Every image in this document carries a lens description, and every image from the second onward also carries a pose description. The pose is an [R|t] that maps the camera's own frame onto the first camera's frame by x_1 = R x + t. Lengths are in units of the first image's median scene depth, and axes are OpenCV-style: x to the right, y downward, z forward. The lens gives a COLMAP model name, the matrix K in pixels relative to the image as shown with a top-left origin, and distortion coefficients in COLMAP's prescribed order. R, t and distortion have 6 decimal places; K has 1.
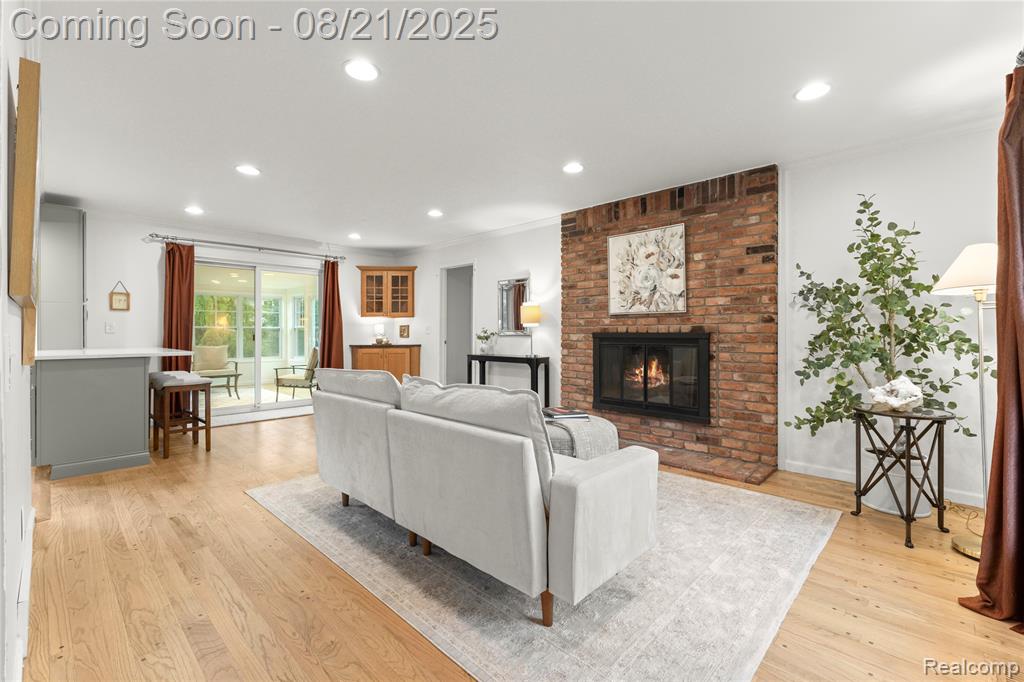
lens RADIAL K [[444.3, 0, 514.2], [0, 444.3, 330.0], [0, 0, 1]] dist [0.006689, -0.001124]
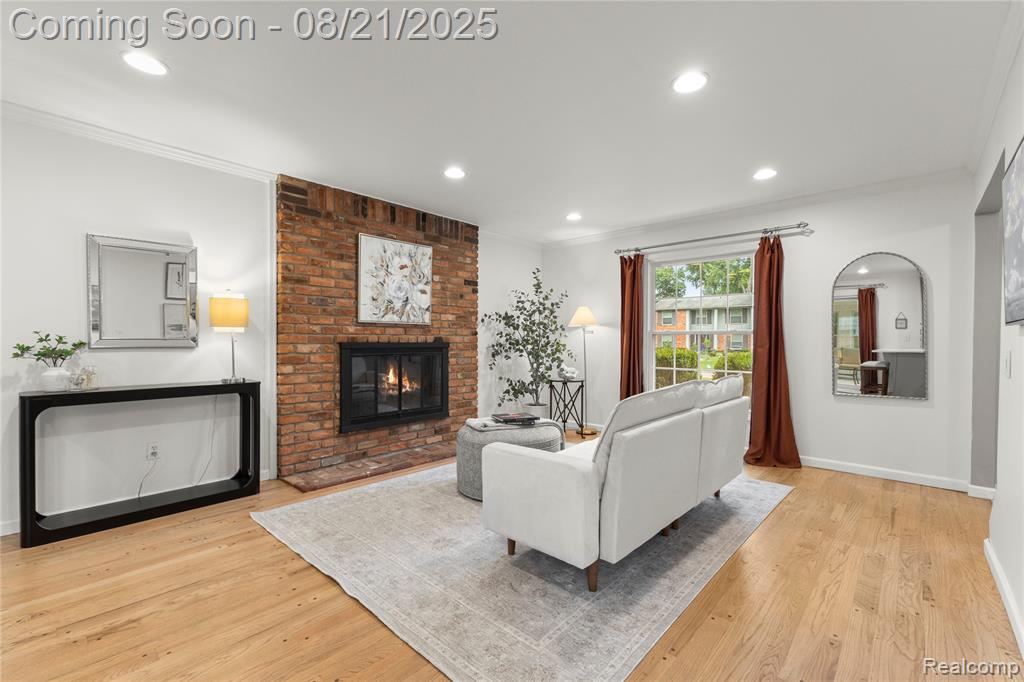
lens RADIAL K [[444.3, 0, 512.8], [0, 444.3, 346.1], [0, 0, 1]] dist [0.006689, -0.001124]
pose [[-0.023550, -0.010826, 0.999664, -0.733188], [-0.008178, 0.999910, 0.010636, 0.001178], [-0.999689, -0.007924, -0.023637, 0.779128]]
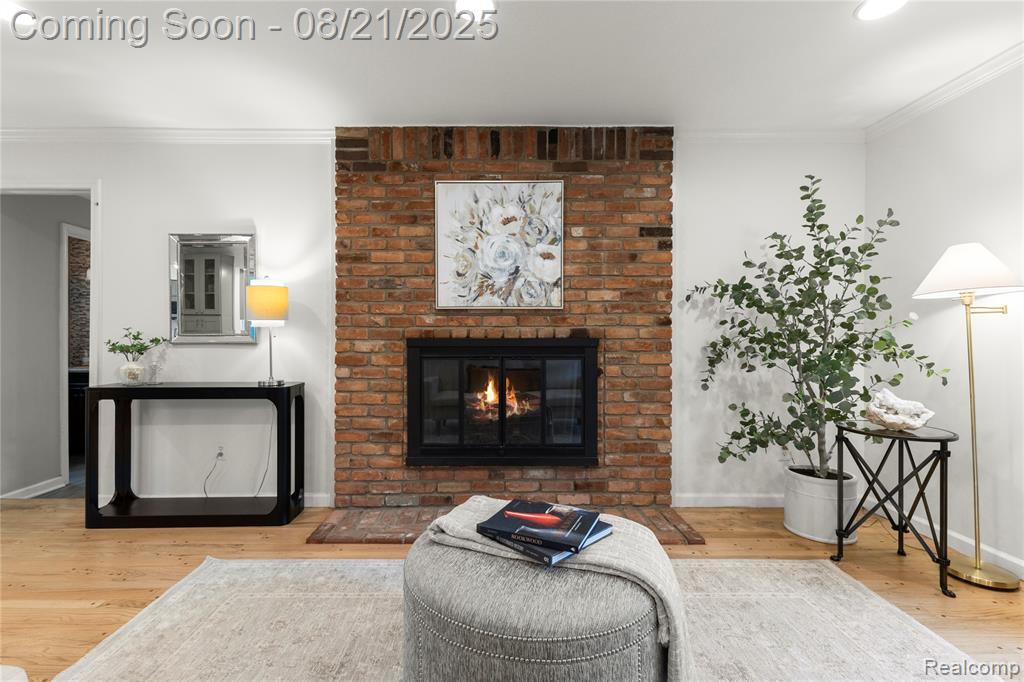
lens RADIAL K [[444.3, 0, 499.1], [0, 444.3, 339.1], [0, 0, 1]] dist [0.006689, -0.001124]
pose [[0.720769, 0.000491, 0.693175, -0.162023], [-0.003902, 0.999987, 0.003349, 0.005136], [-0.693165, -0.005119, 0.720761, 0.542042]]
